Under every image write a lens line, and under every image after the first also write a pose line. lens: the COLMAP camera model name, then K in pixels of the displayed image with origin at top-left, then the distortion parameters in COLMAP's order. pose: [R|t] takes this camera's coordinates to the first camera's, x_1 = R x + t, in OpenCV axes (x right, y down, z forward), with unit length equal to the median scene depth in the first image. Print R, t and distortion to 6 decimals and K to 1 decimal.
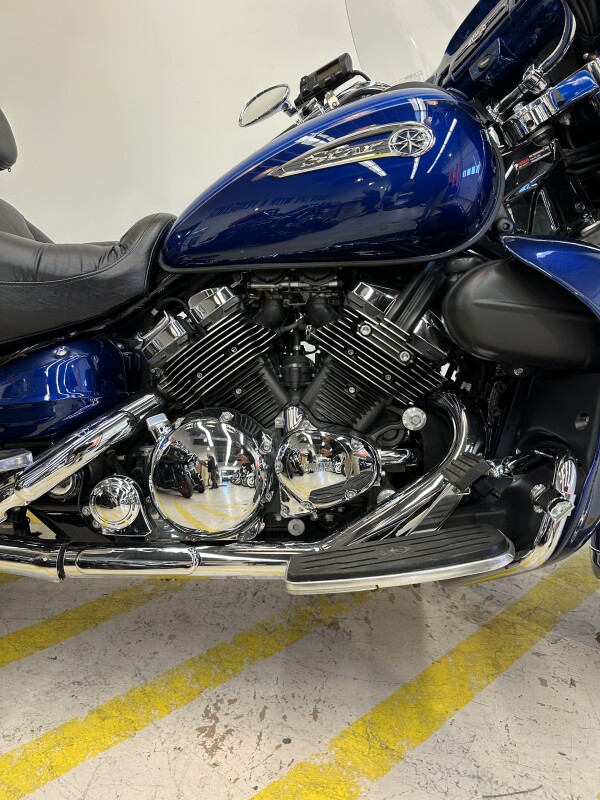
lens RADIAL K [[569.7, 0, 301.1], [0, 569.7, 406.7], [0, 0, 1]] dist [0.023265, -0.036059]
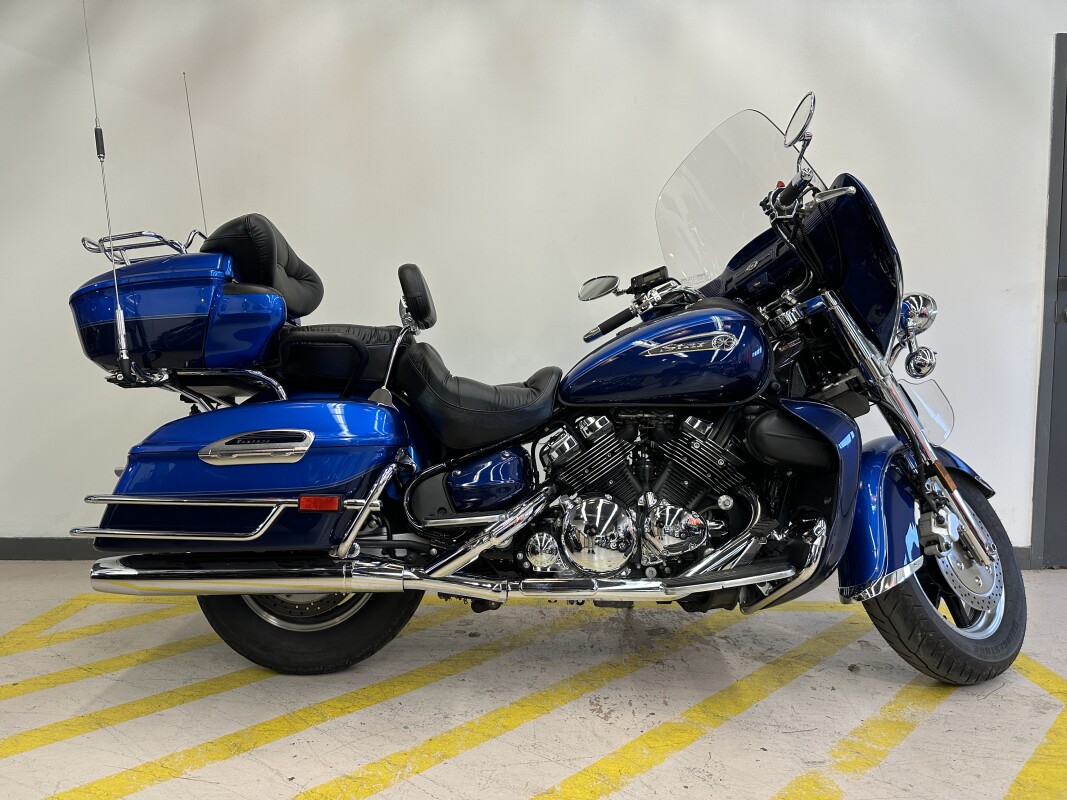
lens RADIAL K [[759.8, 0, 527.1], [0, 759.8, 397.5], [0, 0, 1]] dist [0.023265, -0.036059]
pose [[0.996934, 0.030934, 0.071877, -0.504638], [-0.016758, 0.981633, -0.190041, 0.144834], [-0.076435, 0.188254, 0.979142, -1.065594]]
